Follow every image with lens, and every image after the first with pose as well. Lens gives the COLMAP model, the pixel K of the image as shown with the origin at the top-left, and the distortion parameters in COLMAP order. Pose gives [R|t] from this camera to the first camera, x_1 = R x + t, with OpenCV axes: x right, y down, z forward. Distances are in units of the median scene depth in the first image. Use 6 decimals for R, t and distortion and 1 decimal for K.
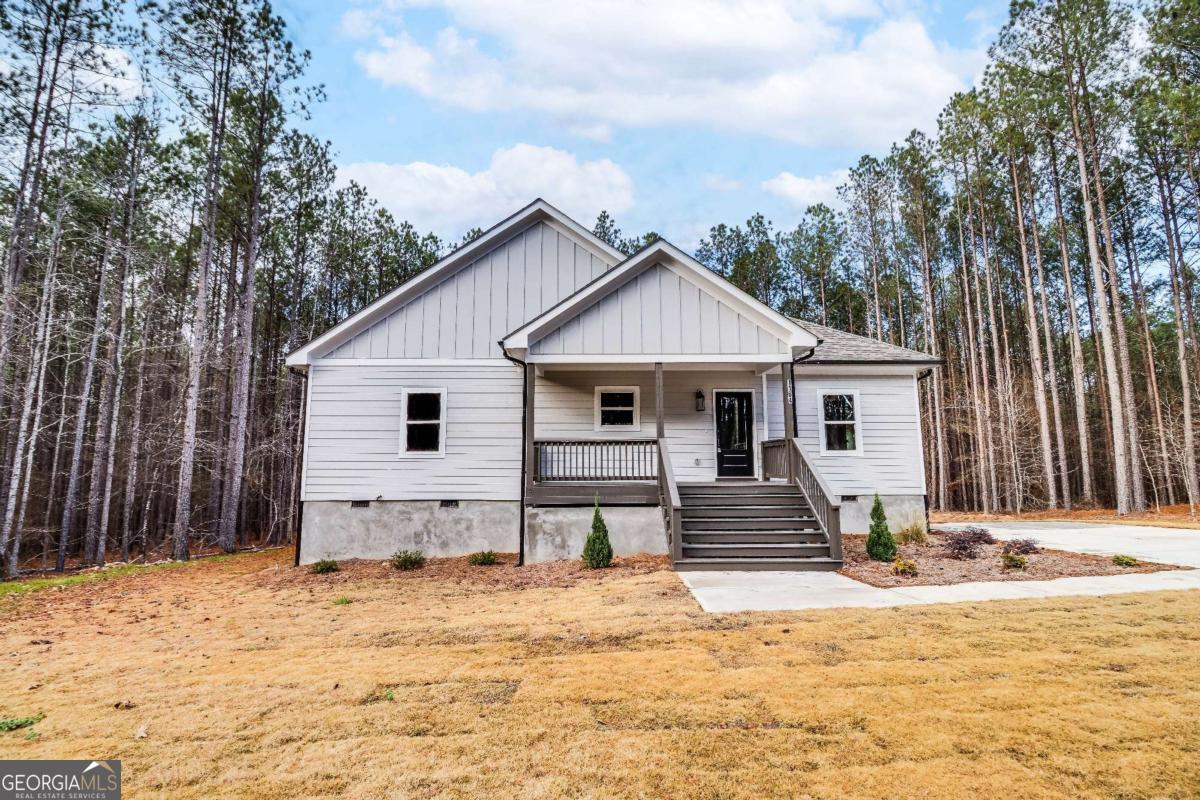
lens RADIAL K [[553.8, 0, 595.1], [0, 553.8, 393.5], [0, 0, 1]] dist [-0.016099, -0.005577]
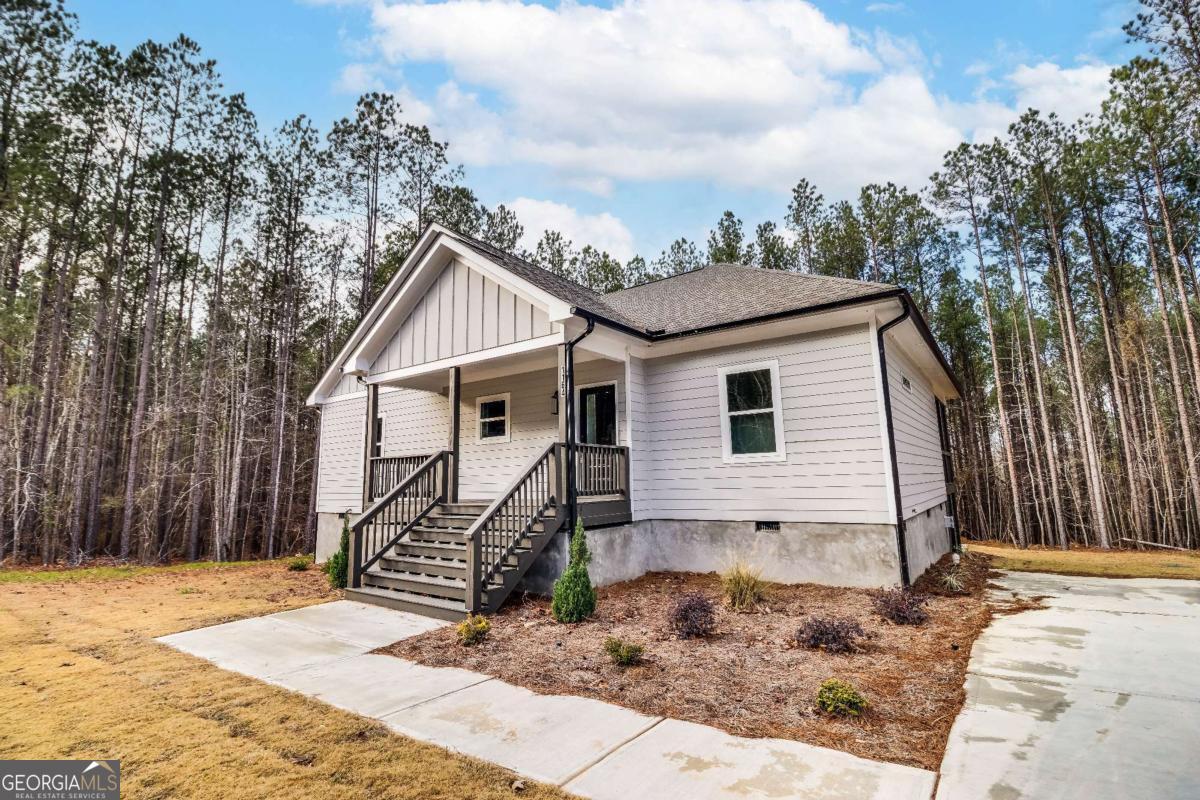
lens RADIAL K [[553.8, 0, 596.8], [0, 553.8, 396.0], [0, 0, 1]] dist [-0.016099, -0.005577]
pose [[0.793335, -0.106365, -0.599421, 0.532939], [0.095157, 0.994182, -0.050474, 0.037674], [0.601302, -0.016996, 0.798841, 0.265189]]
